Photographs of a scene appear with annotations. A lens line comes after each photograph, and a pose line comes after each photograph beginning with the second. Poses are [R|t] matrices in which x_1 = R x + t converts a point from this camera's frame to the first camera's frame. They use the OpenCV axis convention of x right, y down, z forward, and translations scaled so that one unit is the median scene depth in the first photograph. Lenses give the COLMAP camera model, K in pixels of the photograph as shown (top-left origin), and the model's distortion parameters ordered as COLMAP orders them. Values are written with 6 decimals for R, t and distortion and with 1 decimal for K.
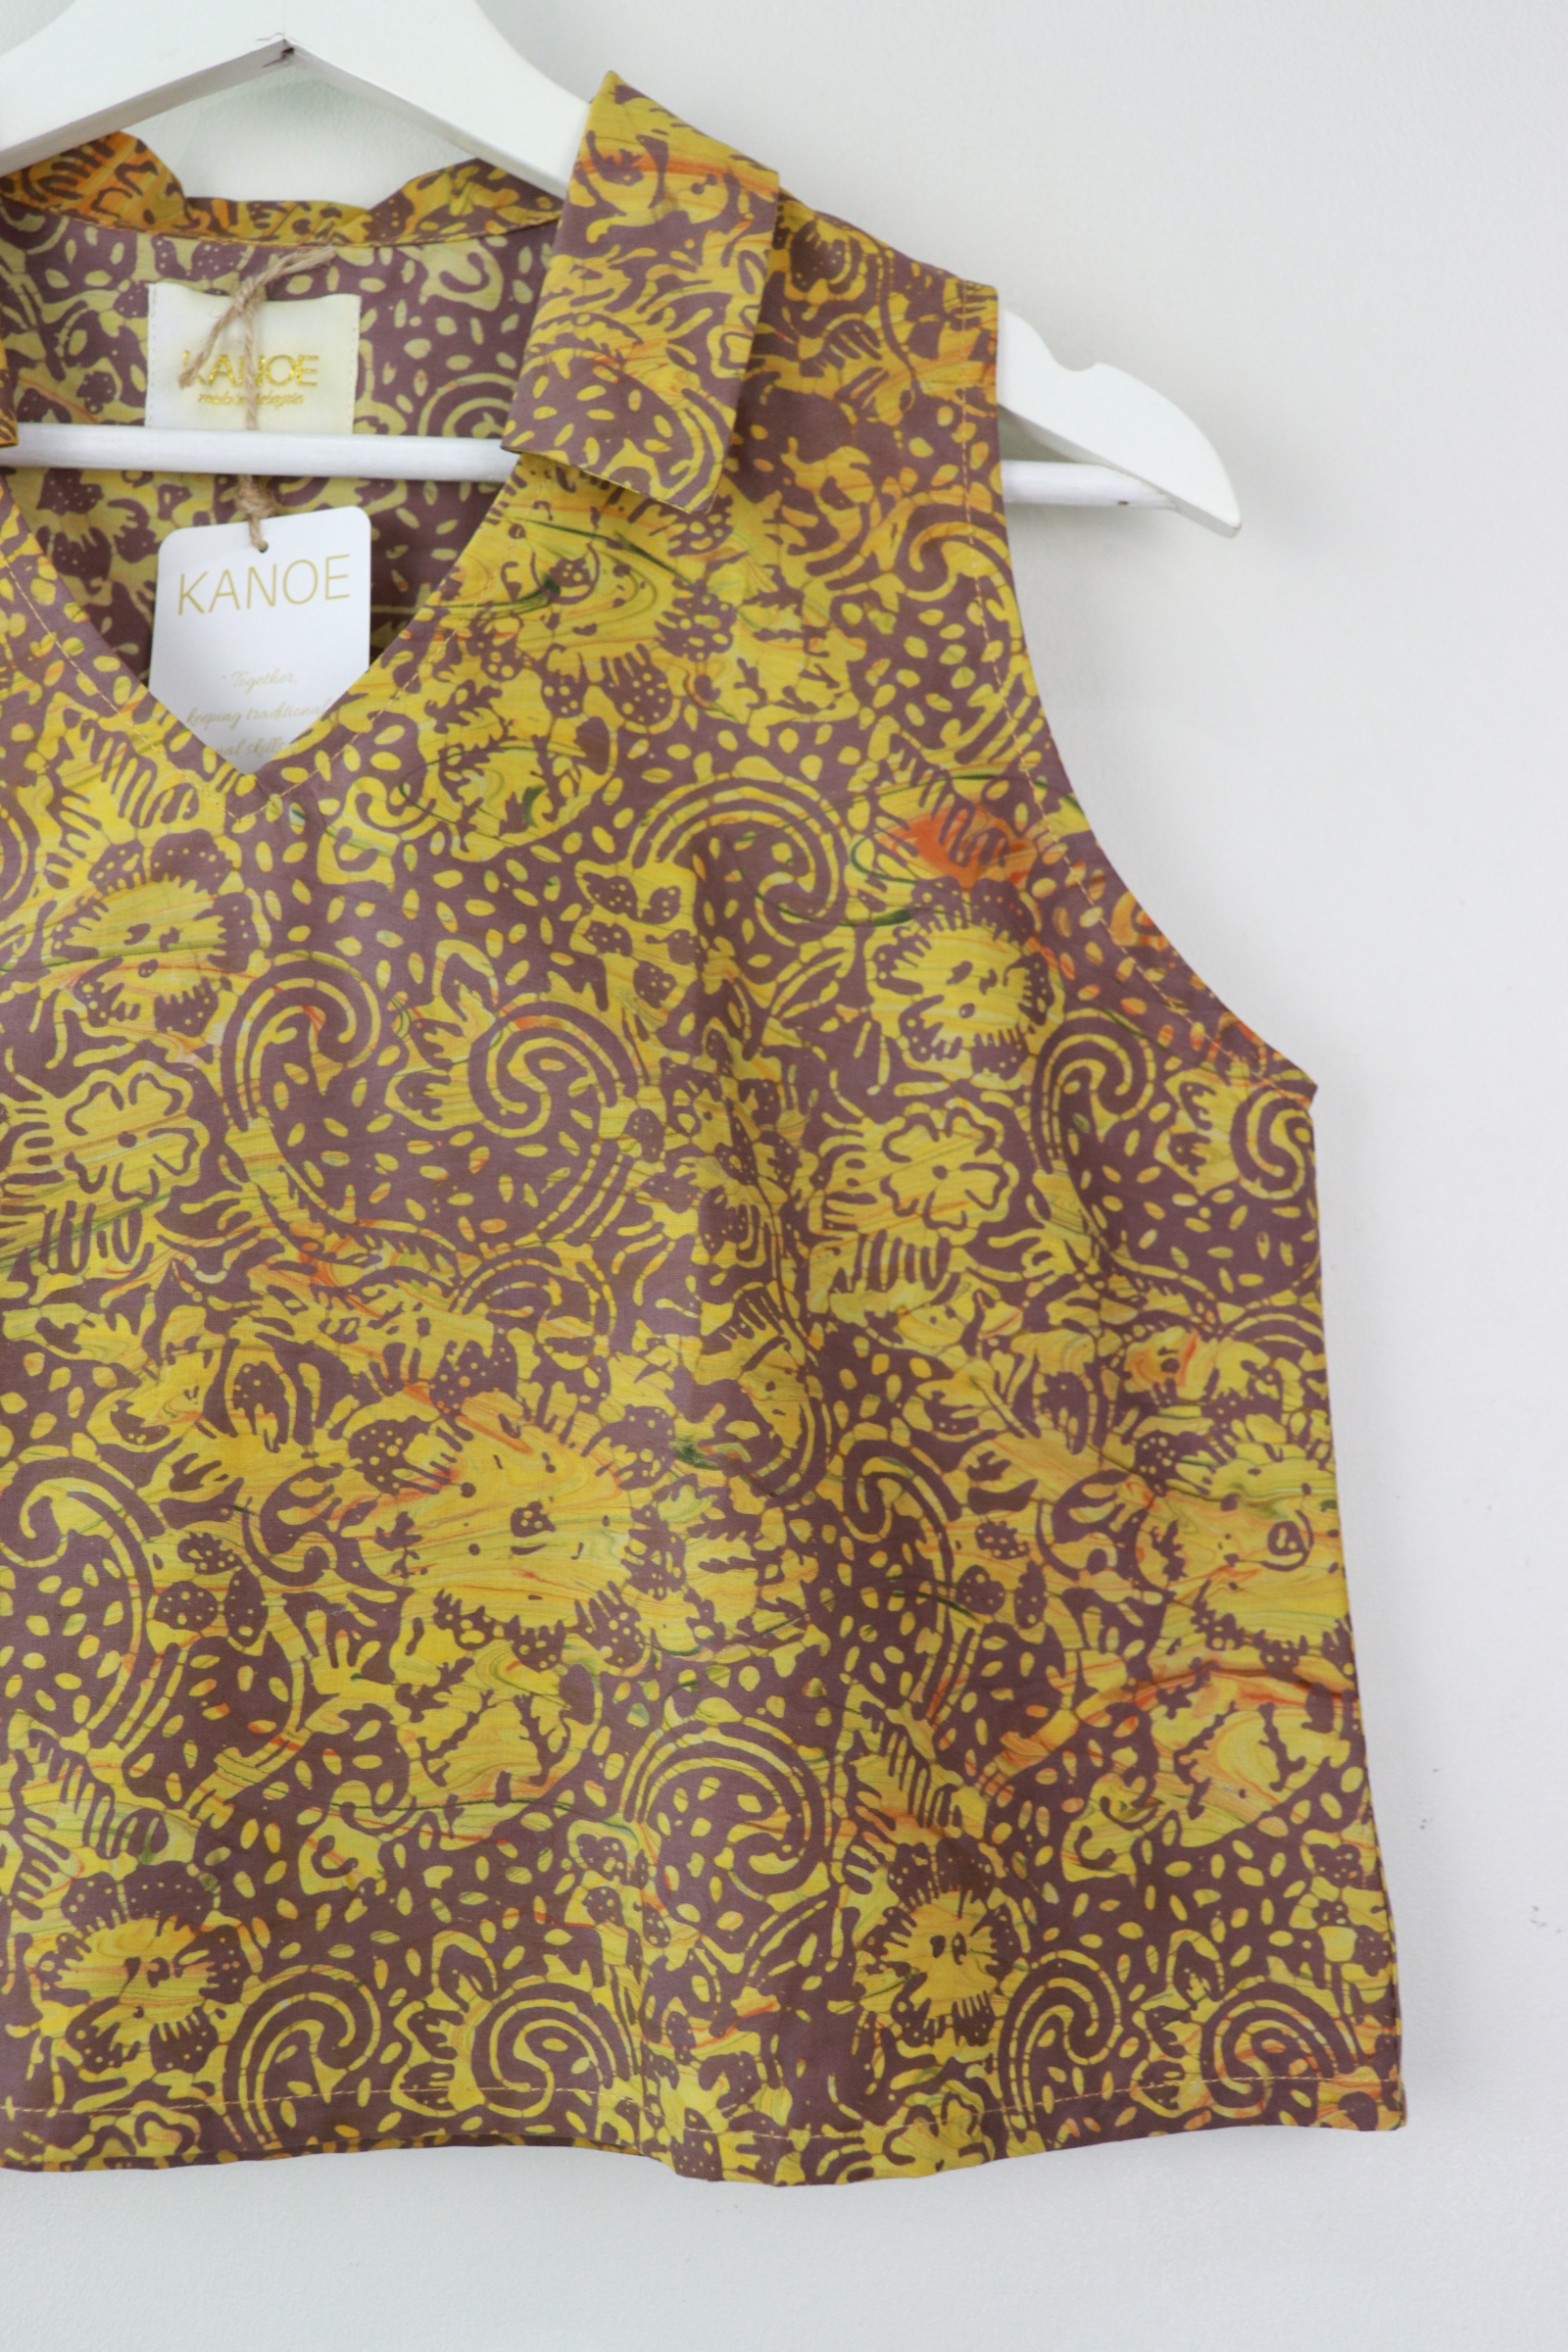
lens RADIAL K [[3522.6, 0, 763.1], [0, 3522.6, 1159.1], [0, 0, 1]] dist [-0.109420, 0.000000]
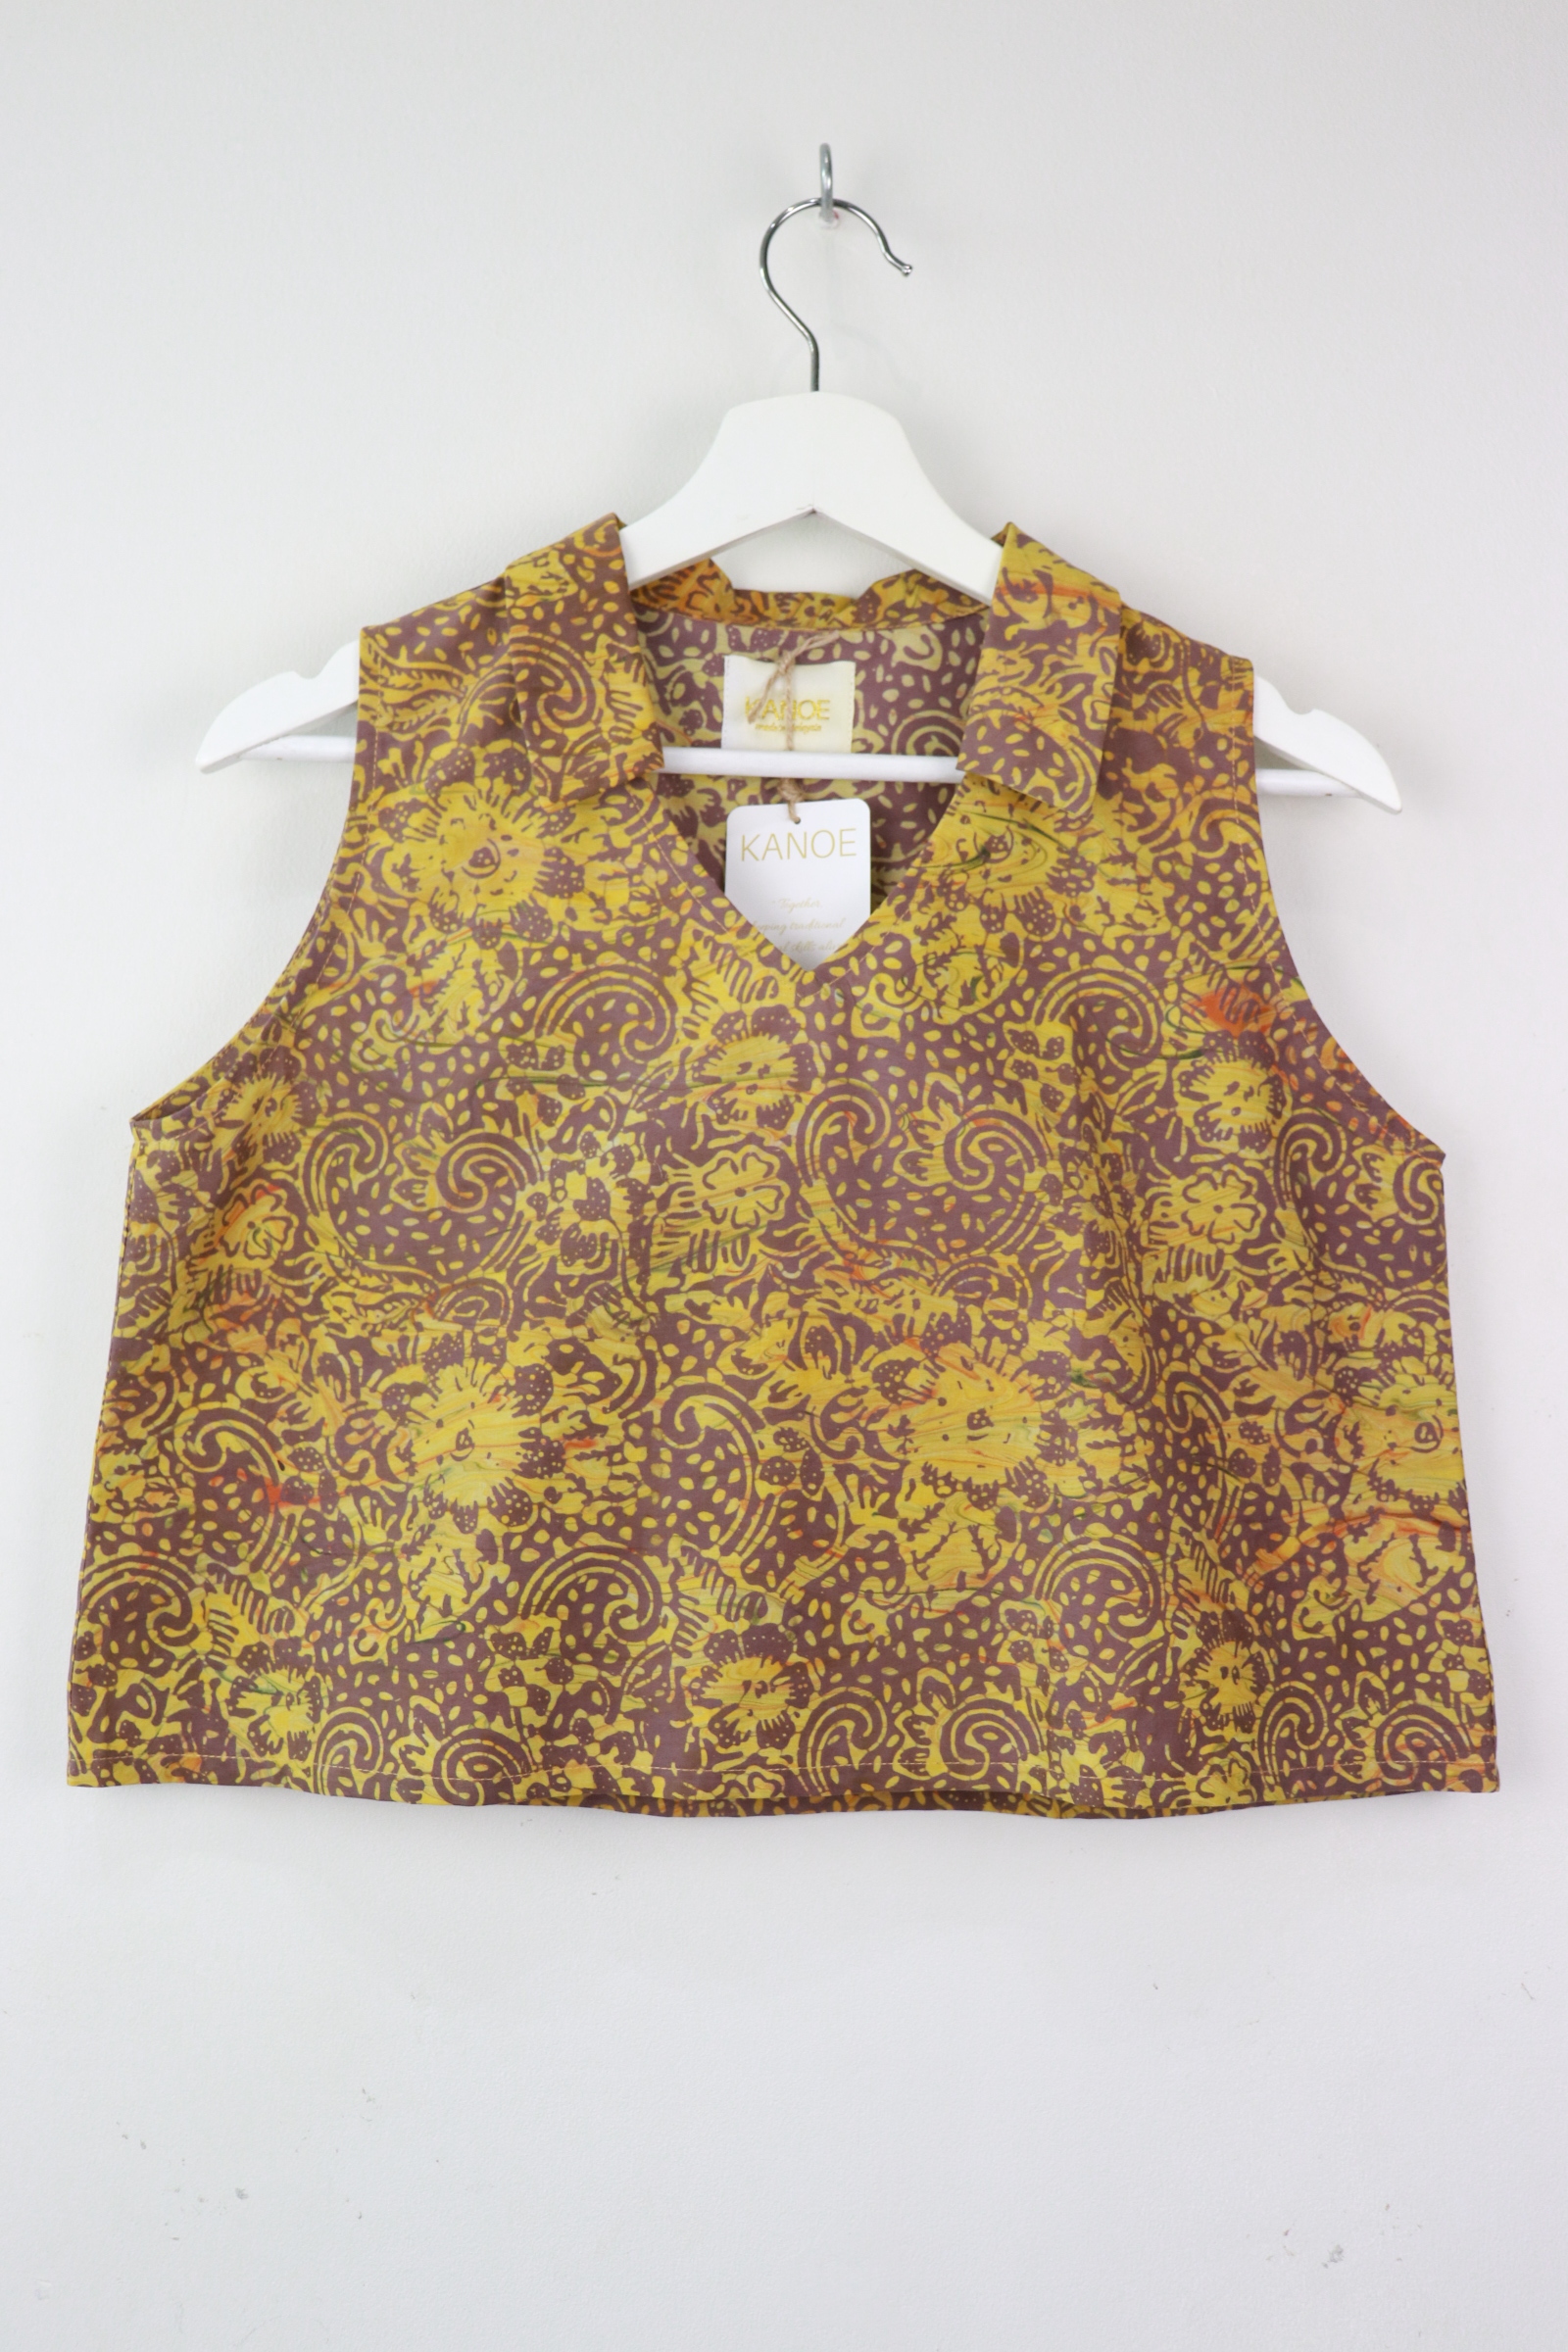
lens RADIAL K [[3522.6, 0, 771.0], [0, 3522.6, 1212.1], [0, 0, 1]] dist [-0.109420, 0.000000]
pose [[0.999993, -0.000126, -0.003799, -0.157595], [0.000228, 0.999638, 0.026915, -0.040469], [0.003794, -0.026915, 0.999631, -0.662325]]
